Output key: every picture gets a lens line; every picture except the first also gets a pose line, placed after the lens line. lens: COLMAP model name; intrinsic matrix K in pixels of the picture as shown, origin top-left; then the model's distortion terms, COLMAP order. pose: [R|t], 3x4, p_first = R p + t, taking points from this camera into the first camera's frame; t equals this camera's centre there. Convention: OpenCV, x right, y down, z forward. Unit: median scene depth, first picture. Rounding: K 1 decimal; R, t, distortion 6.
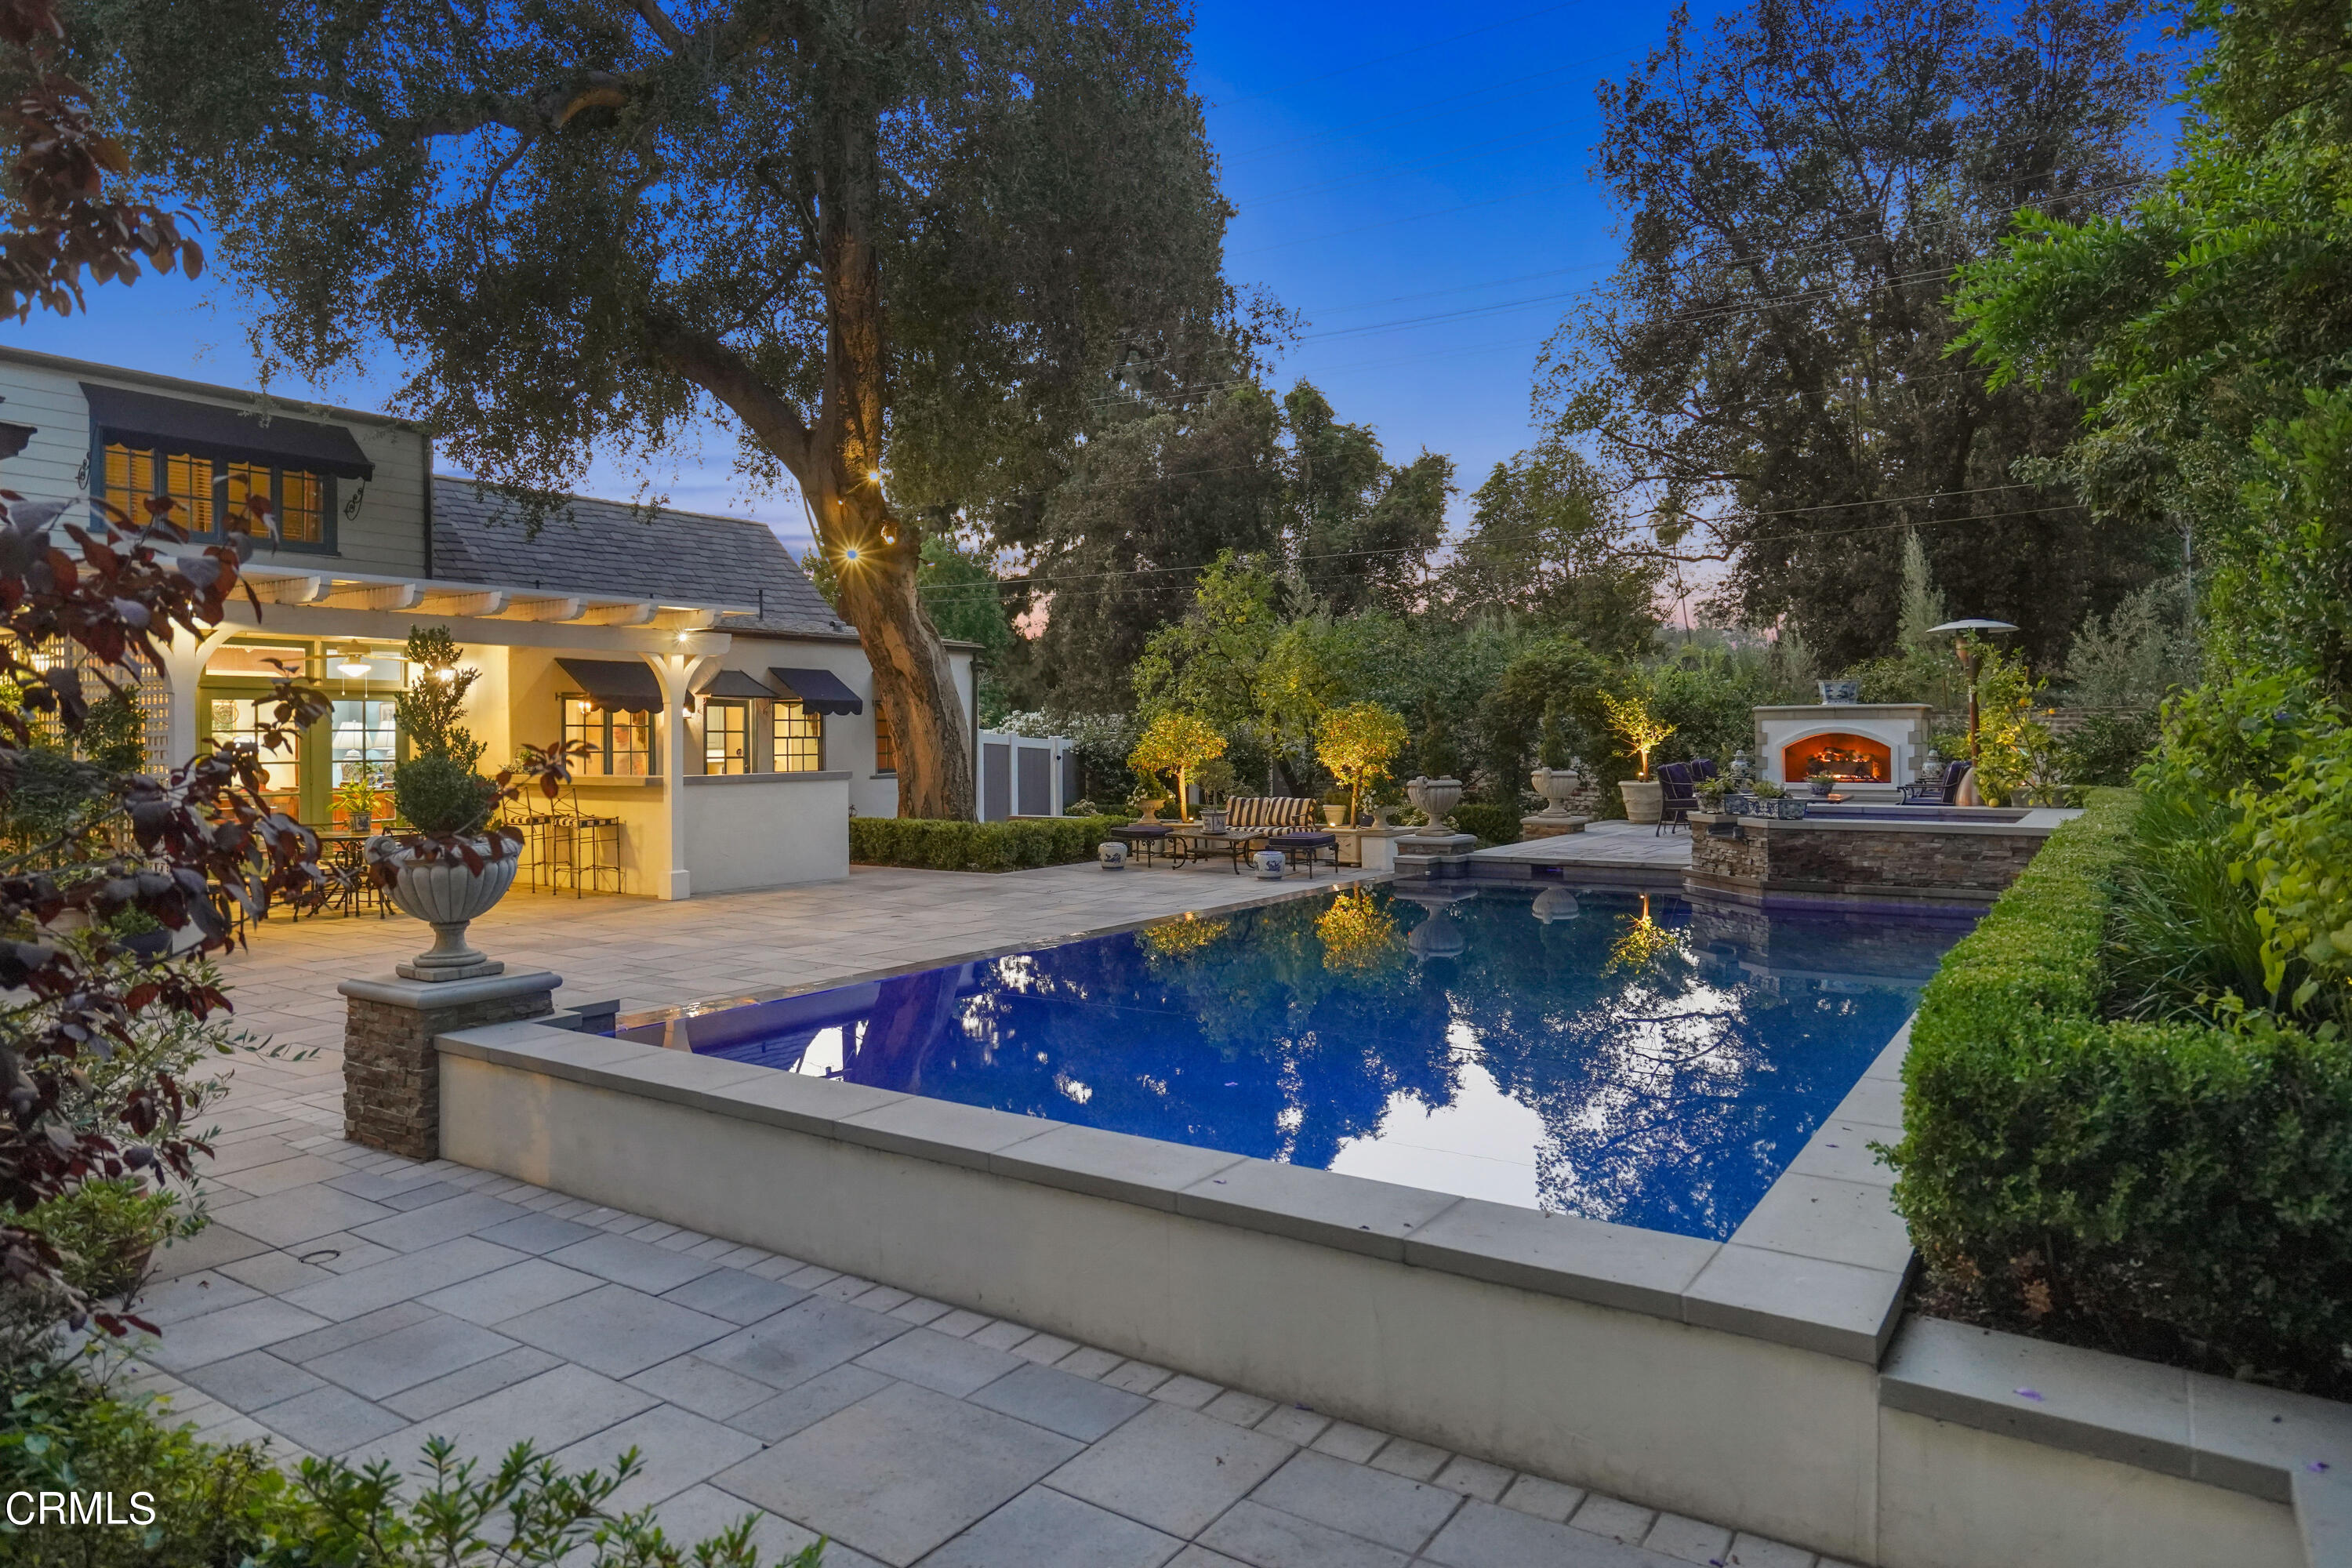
lens RADIAL K [[1451.0, 0, 1183.4], [0, 1451.0, 728.9], [0, 0, 1]] dist [-0.001733, 0.000163]
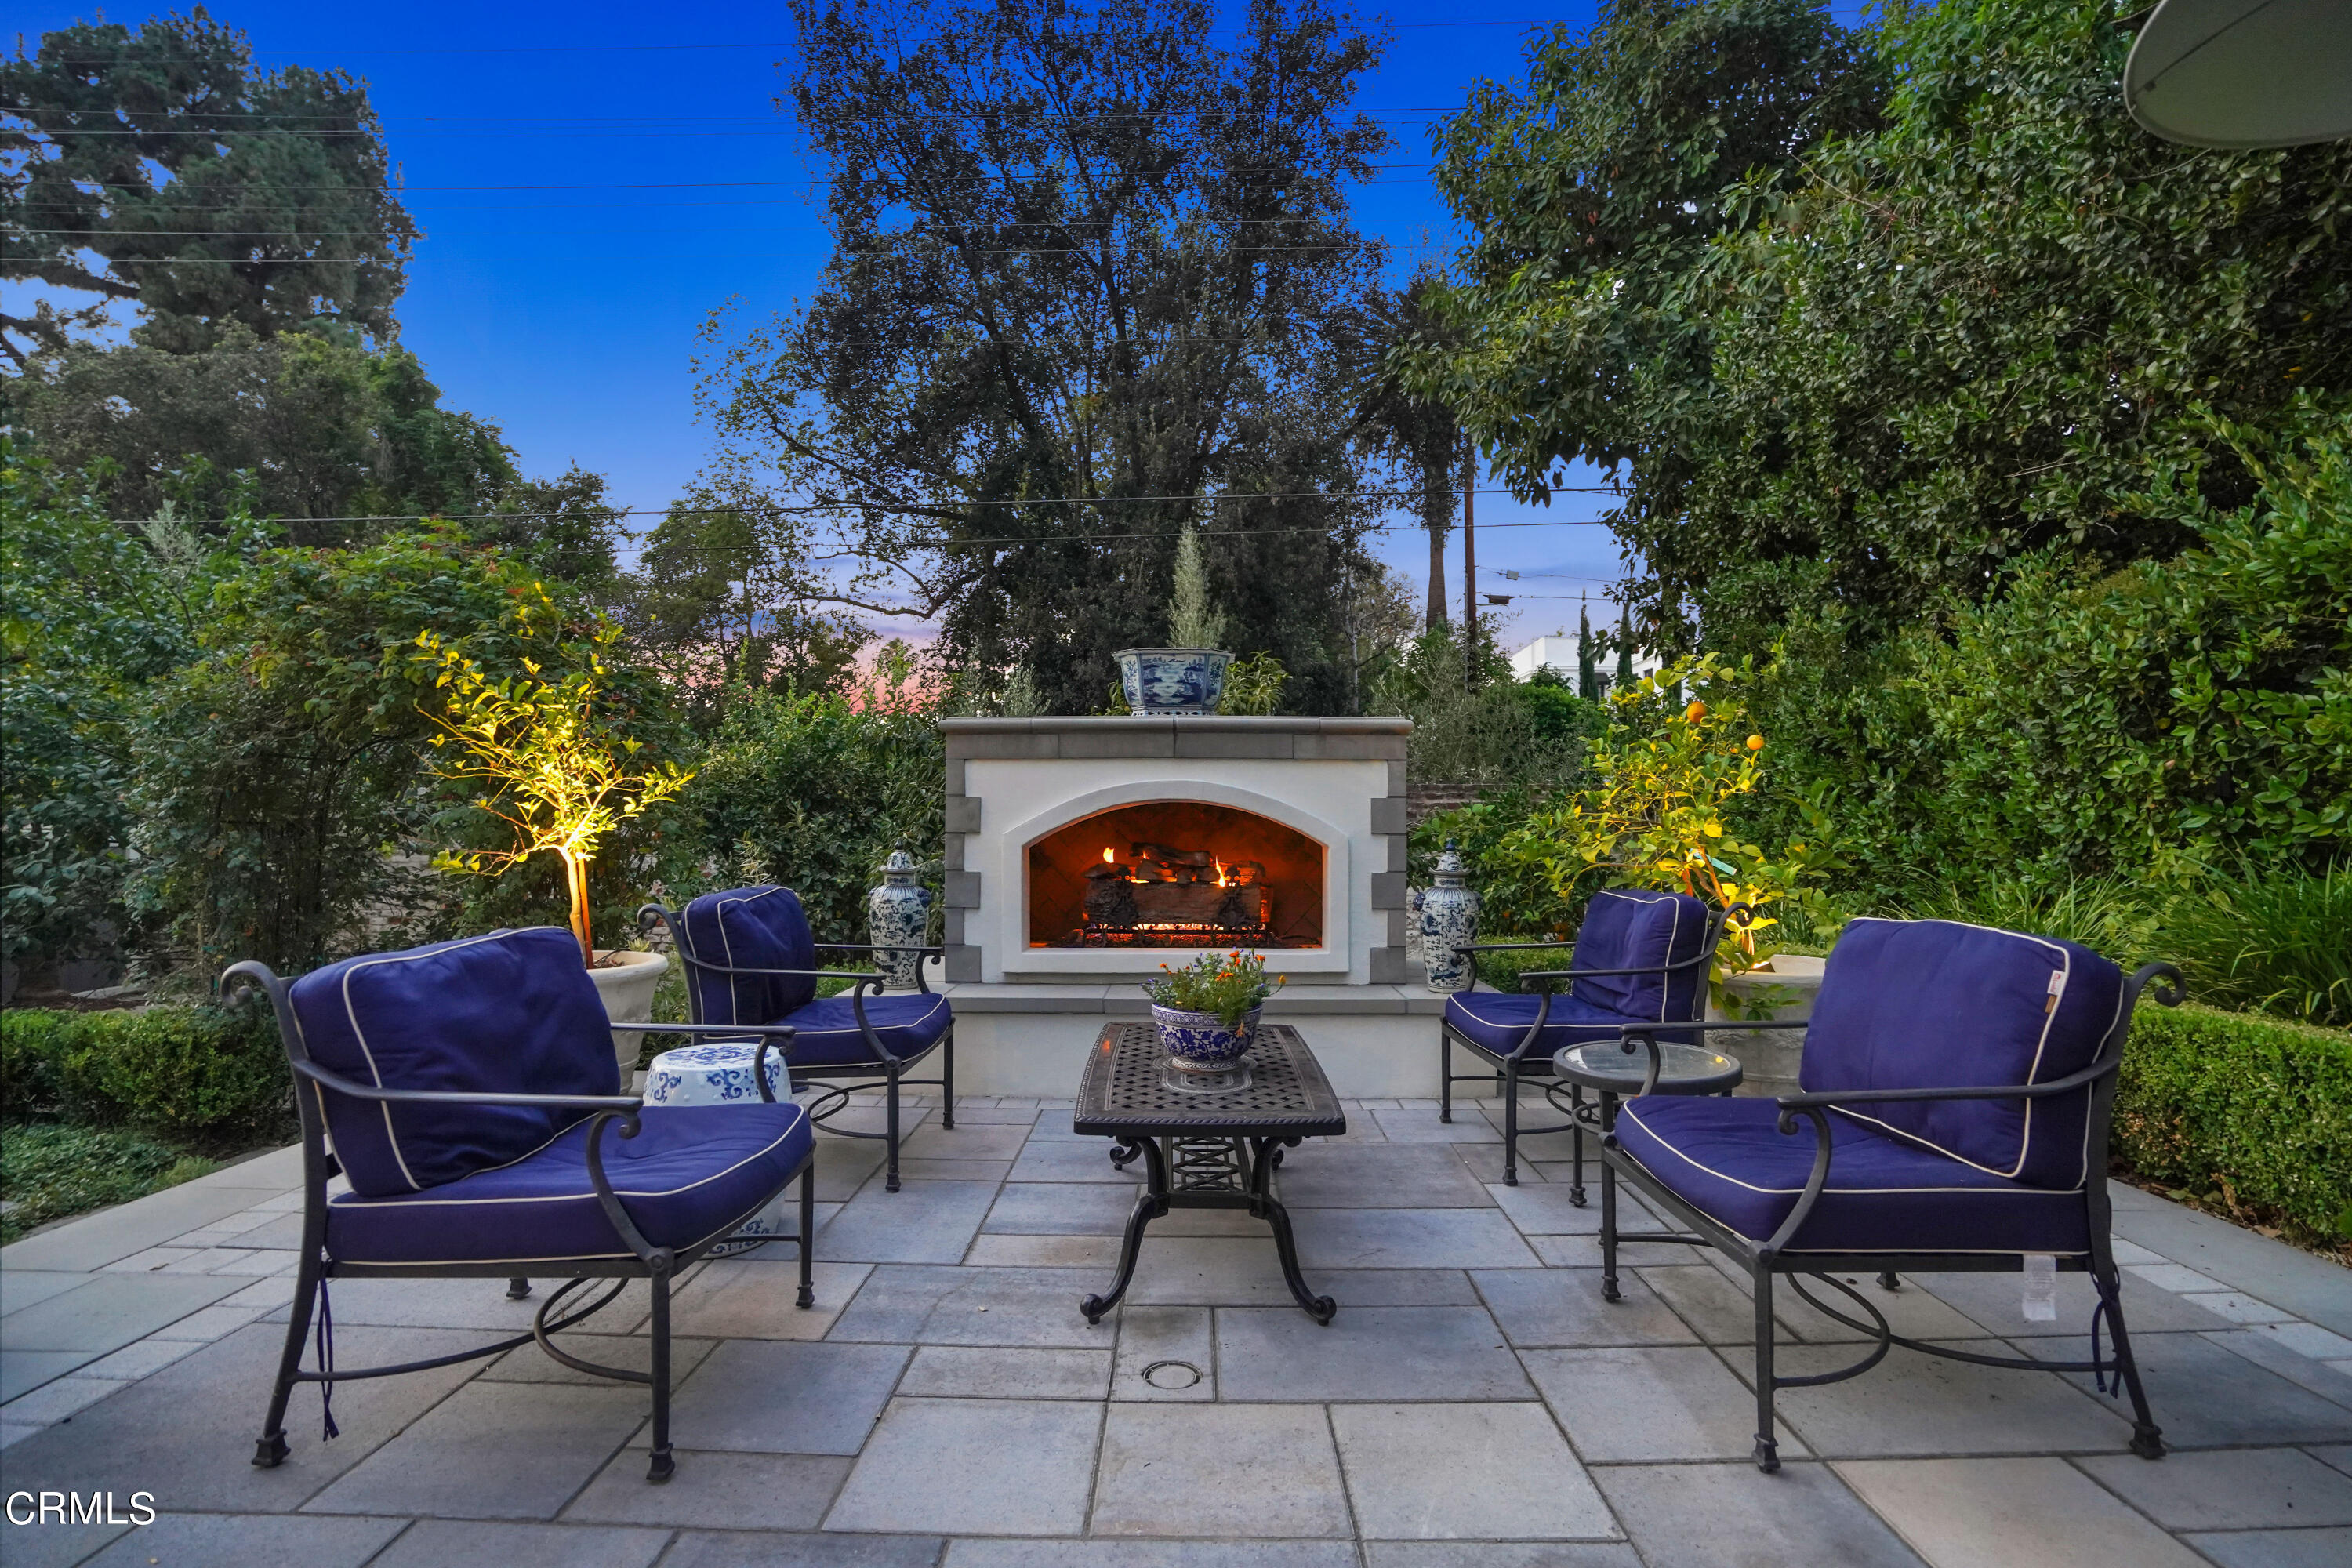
lens RADIAL K [[1091.3, 0, 1186.2], [0, 1091.3, 786.2], [0, 0, 1]] dist [-0.063075, 0.020472]
pose [[0.837431, 0.033606, 0.545509, 0.303378], [-0.010764, 0.998928, -0.045015, 0.010321], [-0.546437, 0.031825, 0.836896, 0.759124]]
